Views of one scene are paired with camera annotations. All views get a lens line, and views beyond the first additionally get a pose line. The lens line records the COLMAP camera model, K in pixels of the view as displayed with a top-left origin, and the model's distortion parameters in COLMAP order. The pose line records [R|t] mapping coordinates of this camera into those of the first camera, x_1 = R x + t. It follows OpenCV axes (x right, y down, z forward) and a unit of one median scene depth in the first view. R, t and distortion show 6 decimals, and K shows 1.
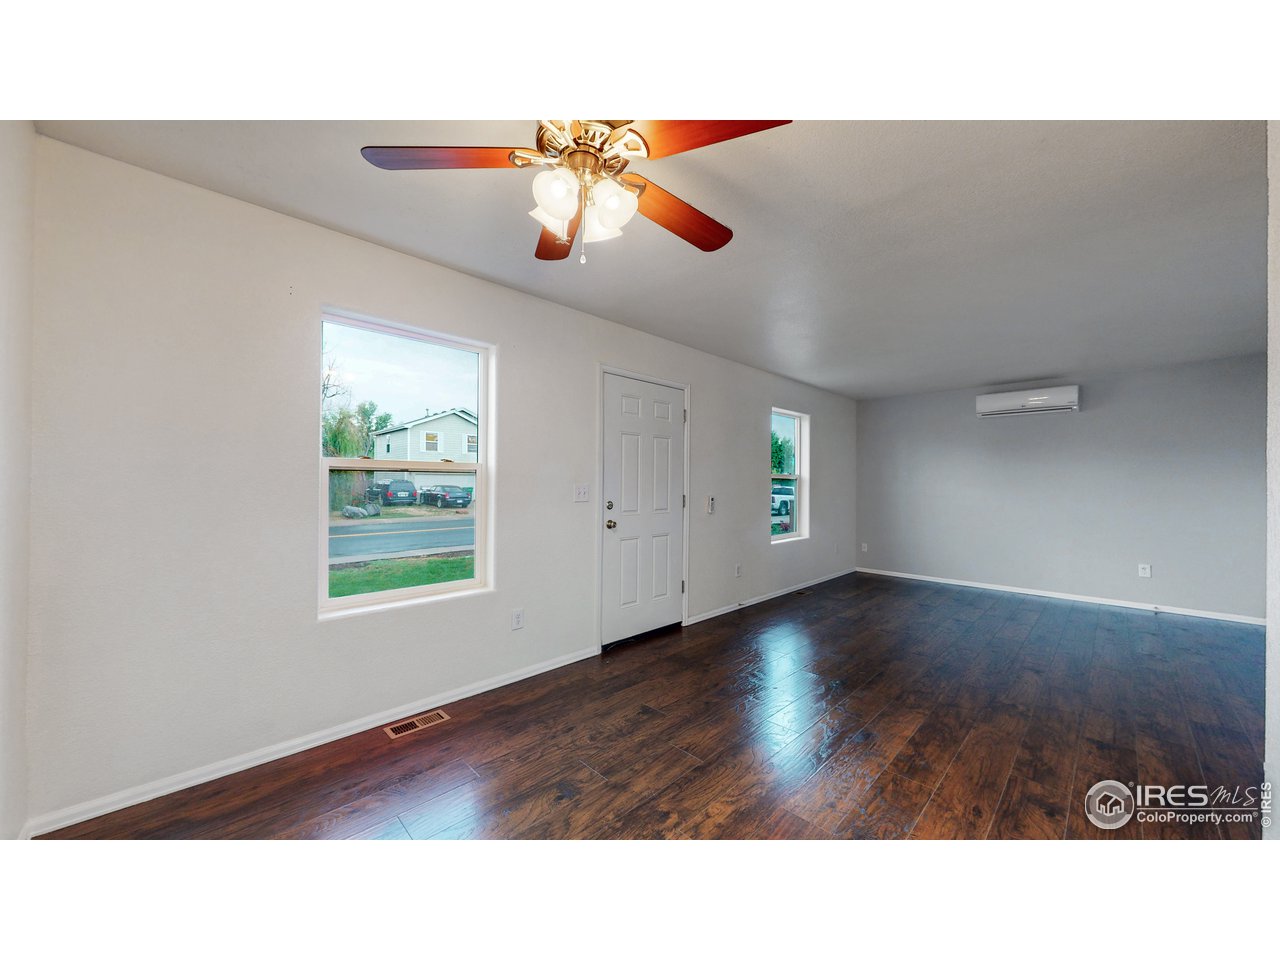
lens RADIAL K [[469.1, 0, 634.4], [0, 469.1, 478.3], [0, 0, 1]] dist [-0.000459, 0.000034]
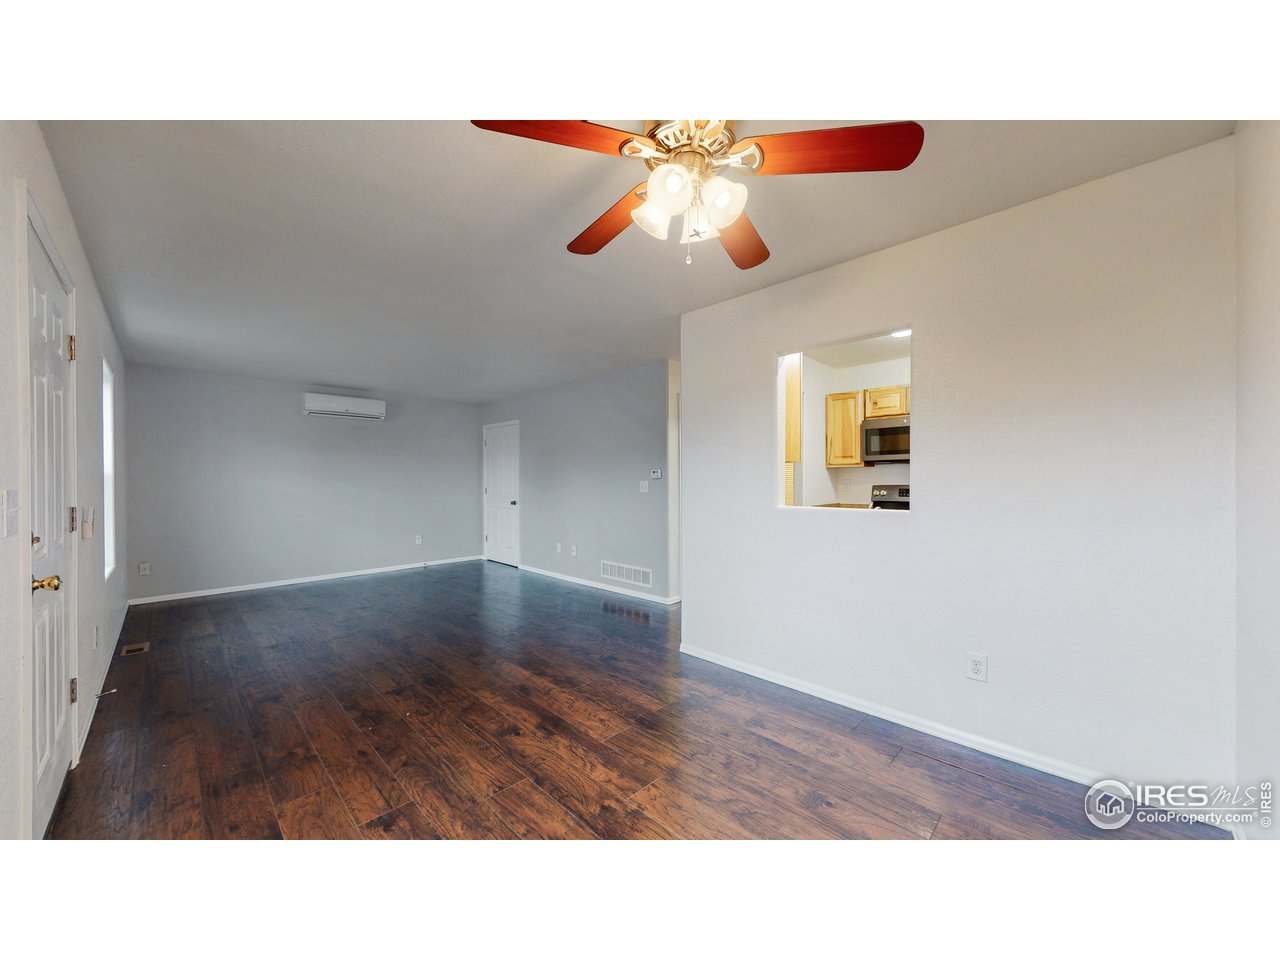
lens RADIAL K [[469.1, 0, 639.4], [0, 469.1, 491.1], [0, 0, 1]] dist [-0.000459, 0.000034]
pose [[-0.017541, -0.030979, 0.999366, -0.350882], [-0.006919, 0.999500, 0.030861, -0.000272], [-0.999822, -0.006374, -0.017747, 0.358332]]
